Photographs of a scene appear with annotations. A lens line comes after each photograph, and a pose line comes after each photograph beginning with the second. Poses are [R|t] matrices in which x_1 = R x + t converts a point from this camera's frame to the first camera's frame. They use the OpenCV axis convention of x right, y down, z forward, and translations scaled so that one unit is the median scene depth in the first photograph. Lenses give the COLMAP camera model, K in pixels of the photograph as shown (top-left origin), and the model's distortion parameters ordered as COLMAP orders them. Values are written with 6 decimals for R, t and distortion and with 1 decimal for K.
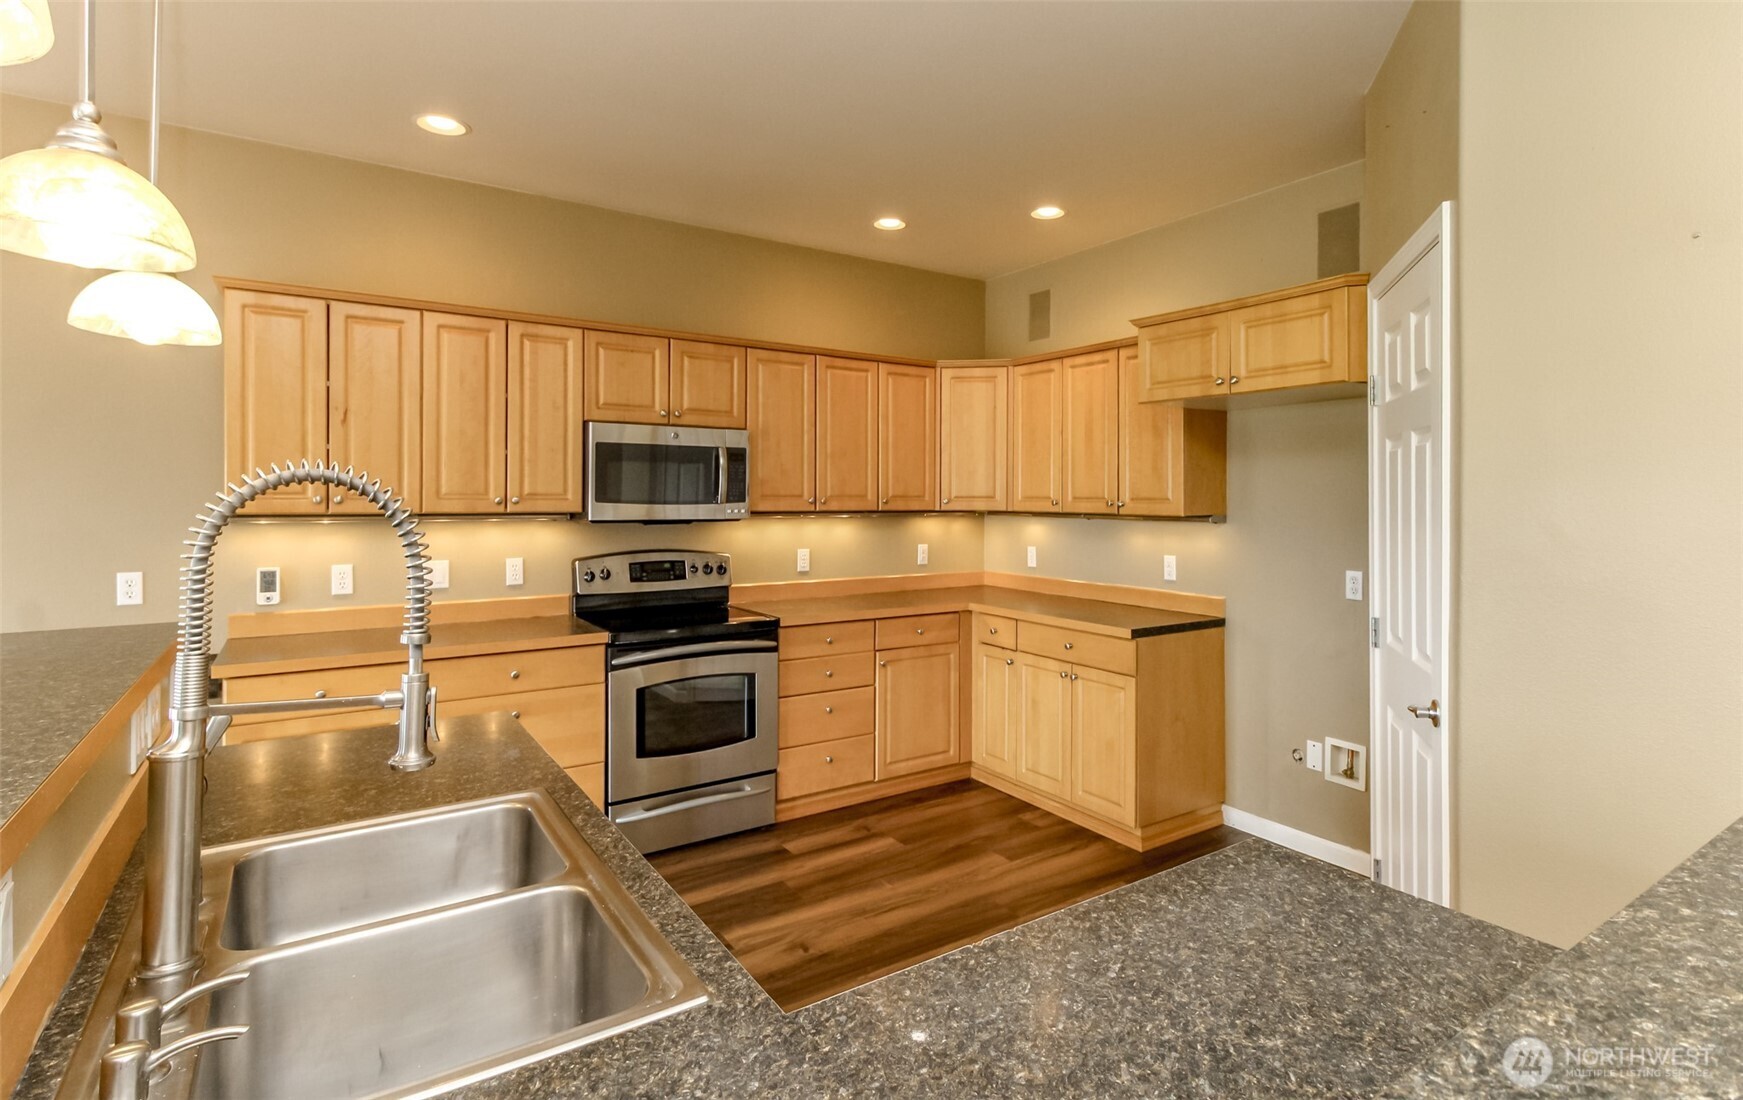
lens RADIAL K [[846.5, 0, 923.8], [0, 846.5, 380.6], [0, 0, 1]] dist [0.002873, 0.000146]
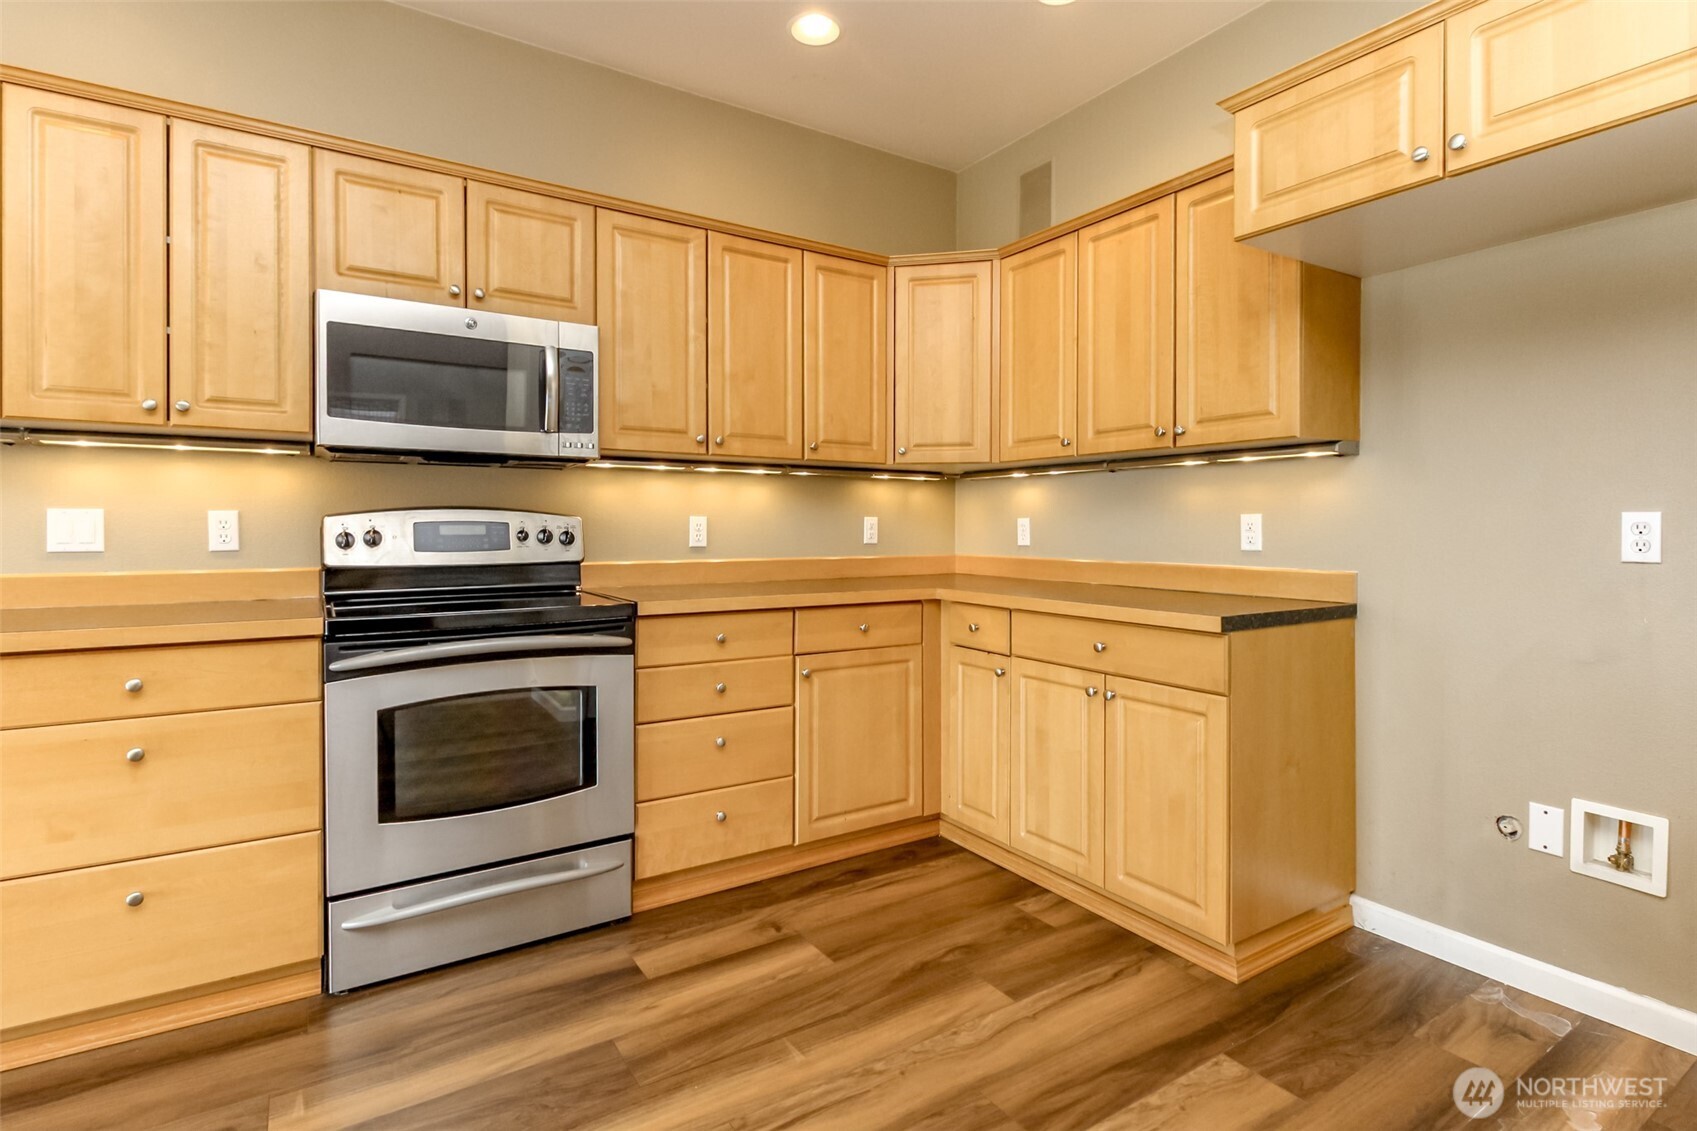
lens RADIAL K [[795.6, 0, 839.2], [0, 795.6, 527.4], [0, 0, 1]] dist [0.000759, -0.000558]
pose [[0.998386, -0.006323, -0.056442, 0.013249], [0.013645, 0.991380, 0.130308, 0.145227], [0.055131, -0.130867, 0.989866, 0.415654]]
